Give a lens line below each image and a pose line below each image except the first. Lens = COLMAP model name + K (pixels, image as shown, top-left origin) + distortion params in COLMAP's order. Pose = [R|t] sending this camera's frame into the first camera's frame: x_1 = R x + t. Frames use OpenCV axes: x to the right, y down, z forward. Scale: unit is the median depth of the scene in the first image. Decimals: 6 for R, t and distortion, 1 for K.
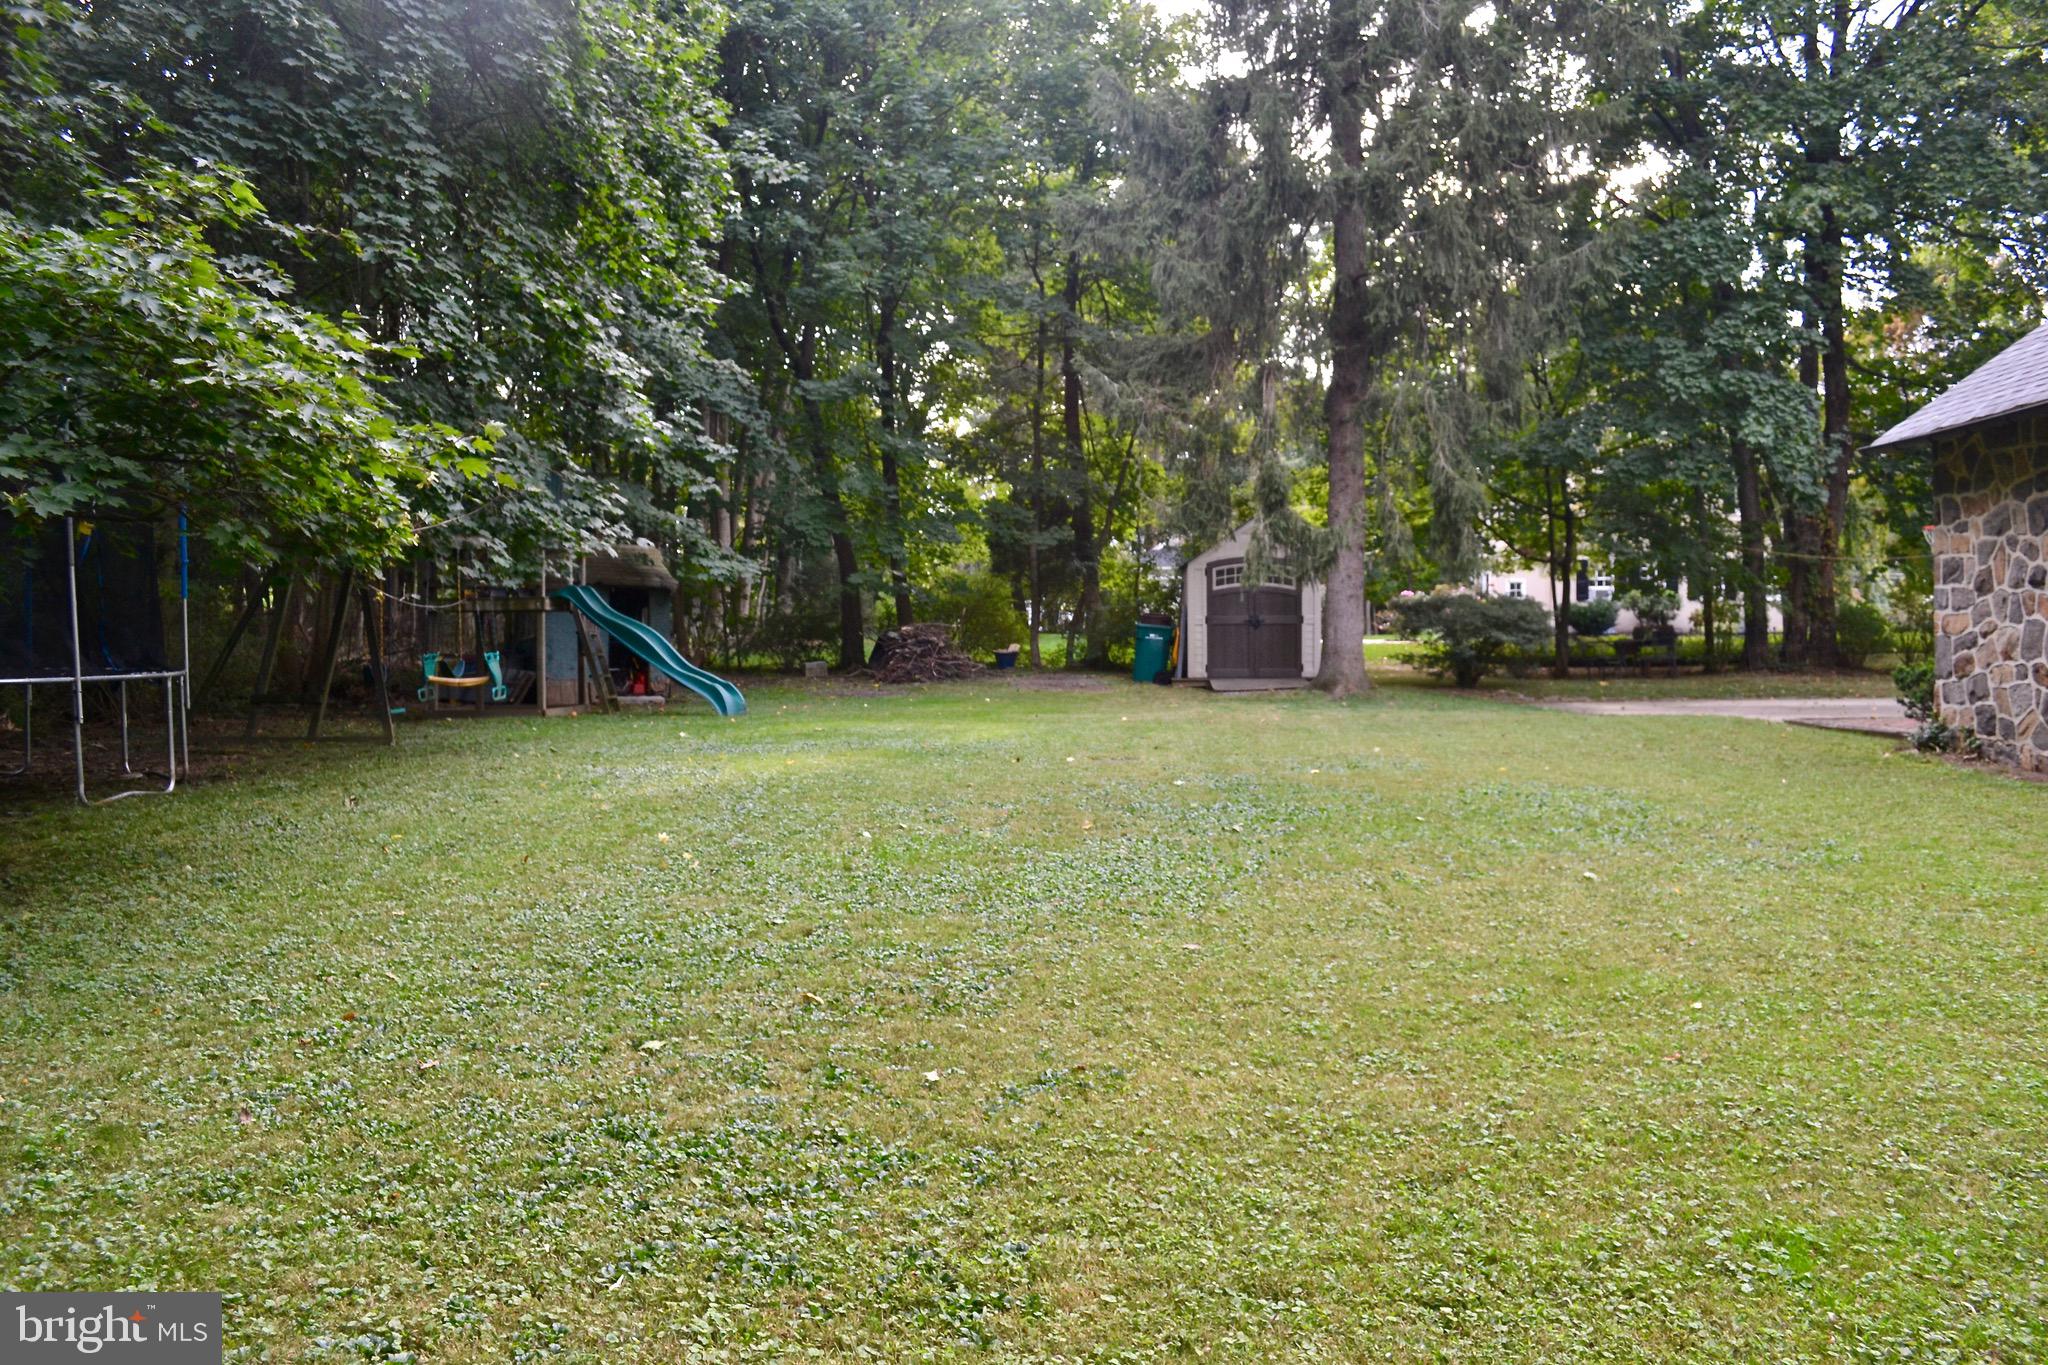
lens RADIAL K [[1636.9, 0, 1044.9], [0, 1636.9, 692.0], [0, 0, 1]] dist [-0.074479, -0.002647]
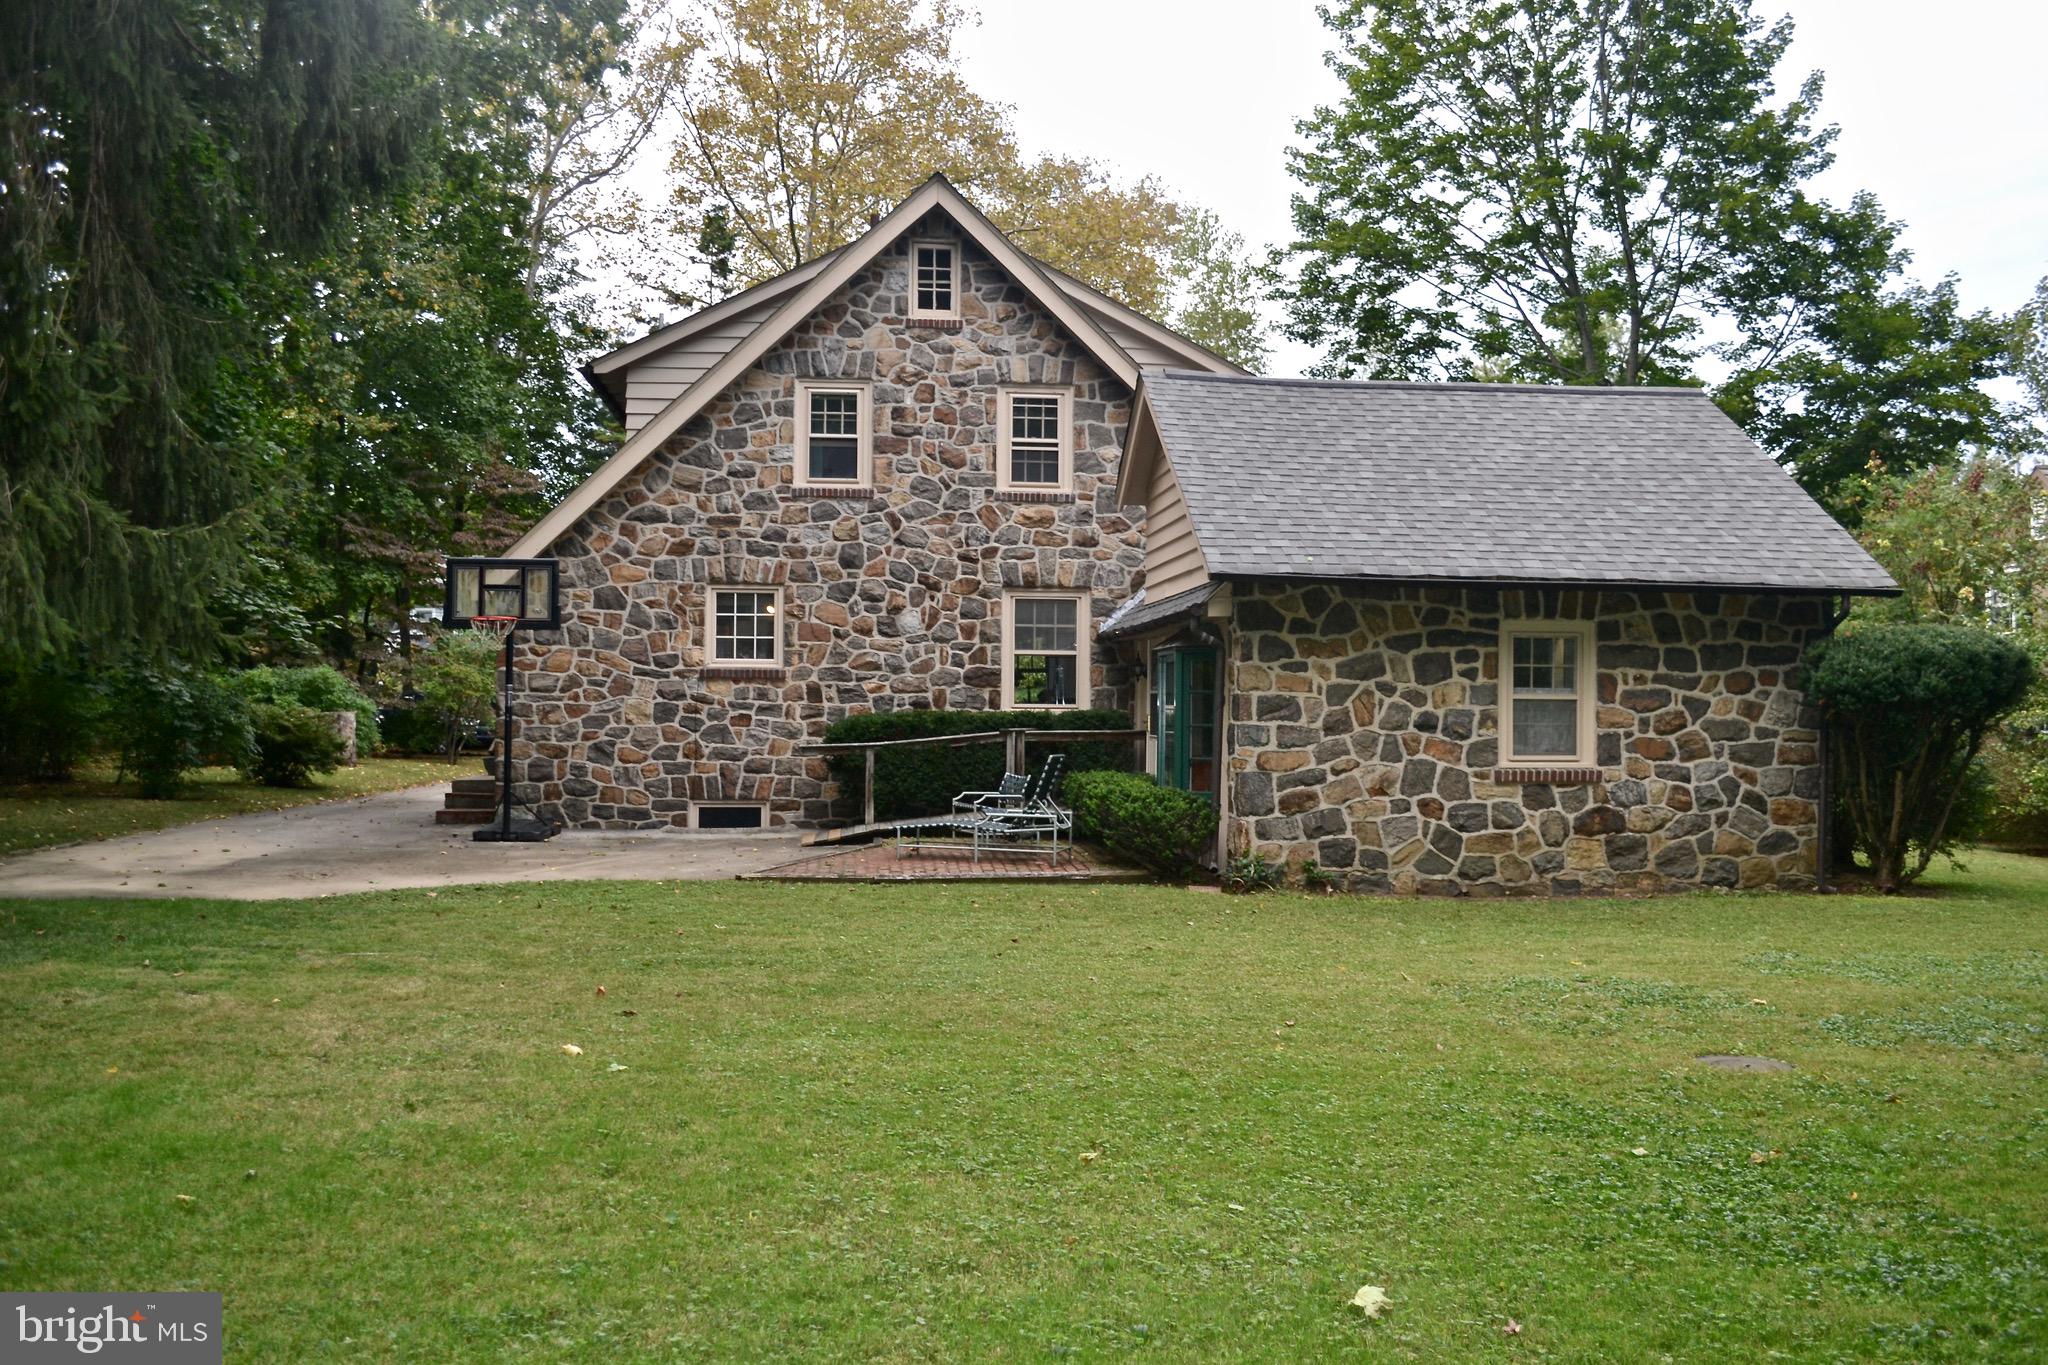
lens RADIAL K [[1636.9, 0, 1023.5], [0, 1636.9, 689.1], [0, 0, 1]] dist [-0.074479, -0.002647]
pose [[-0.152919, 0.019334, 0.988050, -0.442542], [0.020608, 0.999654, -0.016372, -0.076627], [-0.988024, 0.017859, -0.153265, 1.355445]]
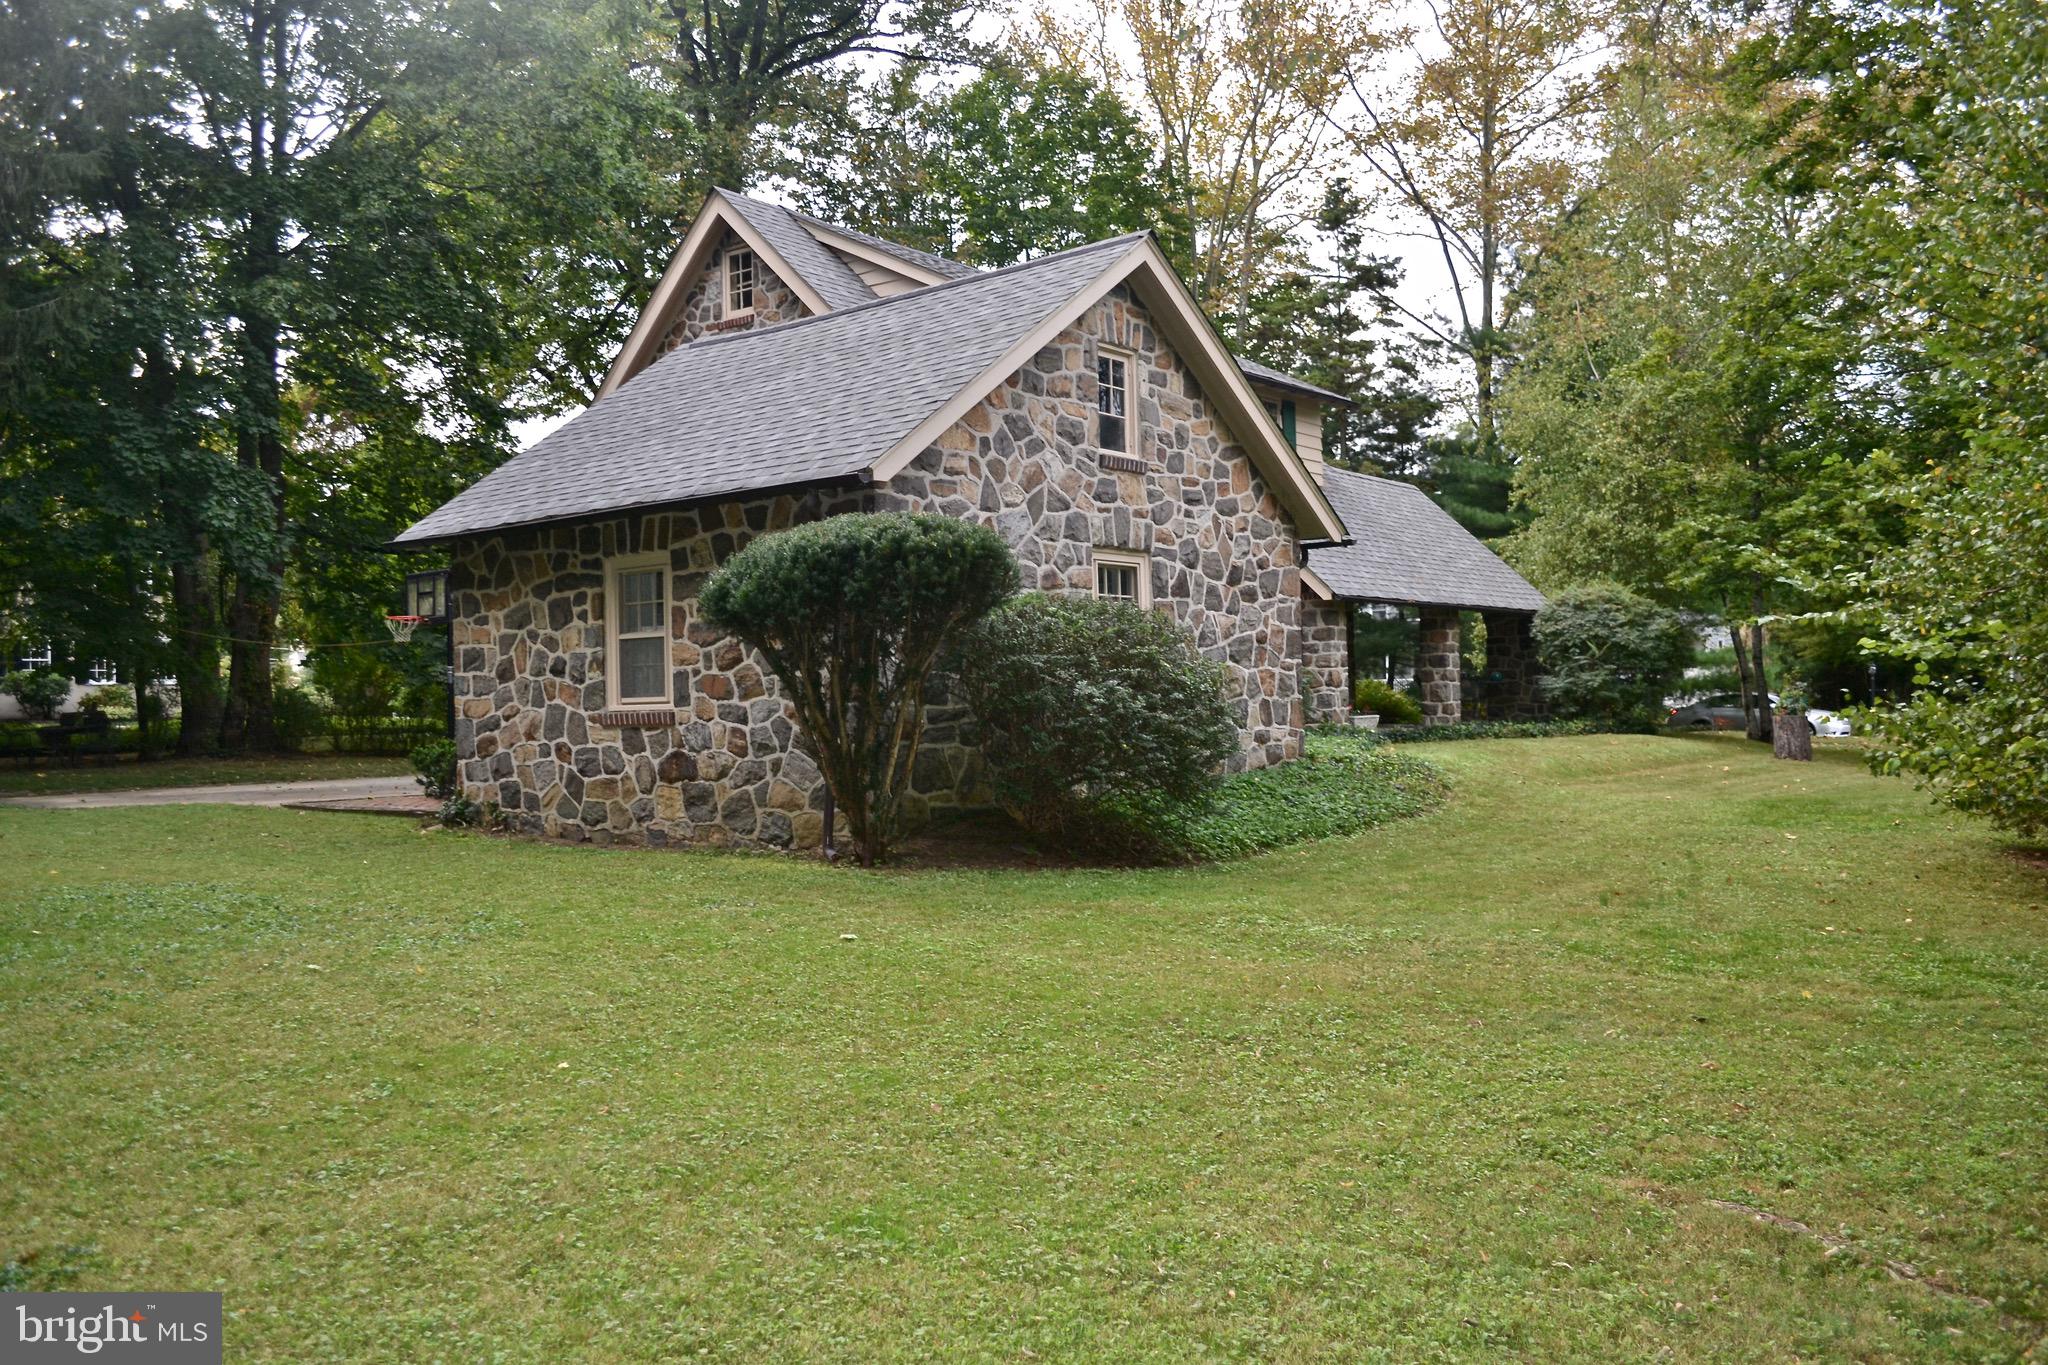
lens RADIAL K [[1636.9, 0, 1043.5], [0, 1636.9, 696.0], [0, 0, 1]] dist [-0.074479, -0.002647]
pose [[0.583238, 0.002084, 0.812299, -0.110034], [0.038272, 0.998816, -0.030042, -0.002898], [-0.811399, 0.048610, 0.582467, 0.036862]]
